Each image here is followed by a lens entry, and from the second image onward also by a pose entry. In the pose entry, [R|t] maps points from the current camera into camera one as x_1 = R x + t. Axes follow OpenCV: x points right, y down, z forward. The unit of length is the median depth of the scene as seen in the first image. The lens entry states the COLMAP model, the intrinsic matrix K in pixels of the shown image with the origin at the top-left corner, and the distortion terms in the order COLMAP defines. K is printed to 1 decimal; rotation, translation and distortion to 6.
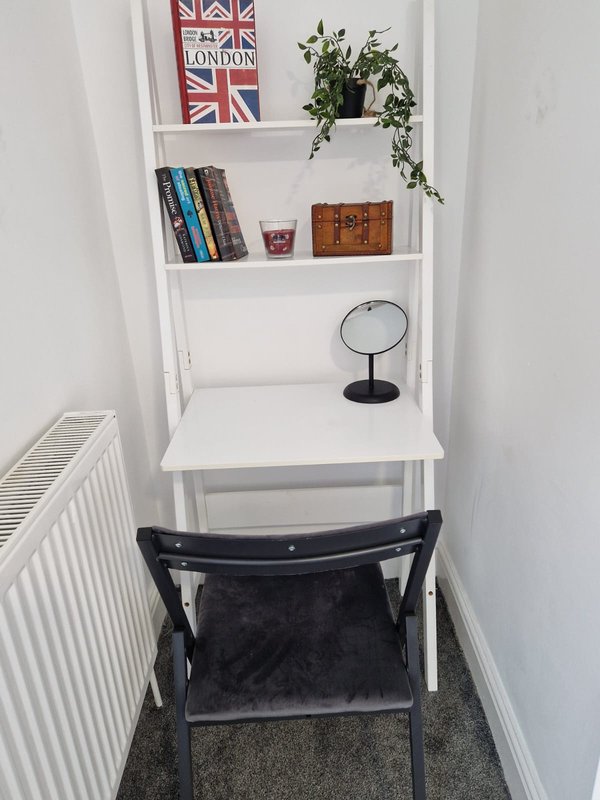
lens RADIAL K [[573.7, 0, 299.5], [0, 573.7, 401.3], [0, 0, 1]] dist [0.022747, 0.001896]
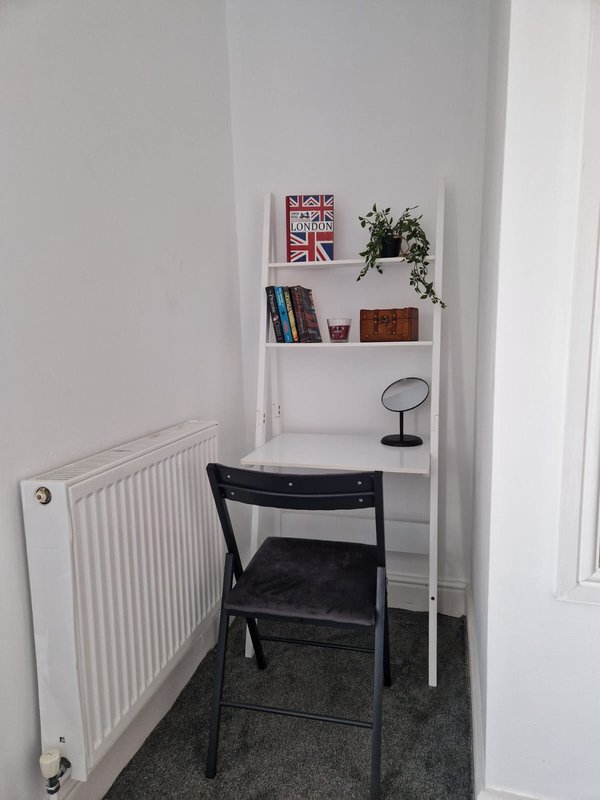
lens RADIAL K [[573.7, 0, 301.0], [0, 573.7, 401.5], [0, 0, 1]] dist [0.022747, 0.001896]
pose [[0.957846, 0.055208, -0.281929, 0.321870], [-0.122515, 0.966146, -0.227049, 0.270342], [0.259849, 0.252019, 0.932183, -0.419327]]
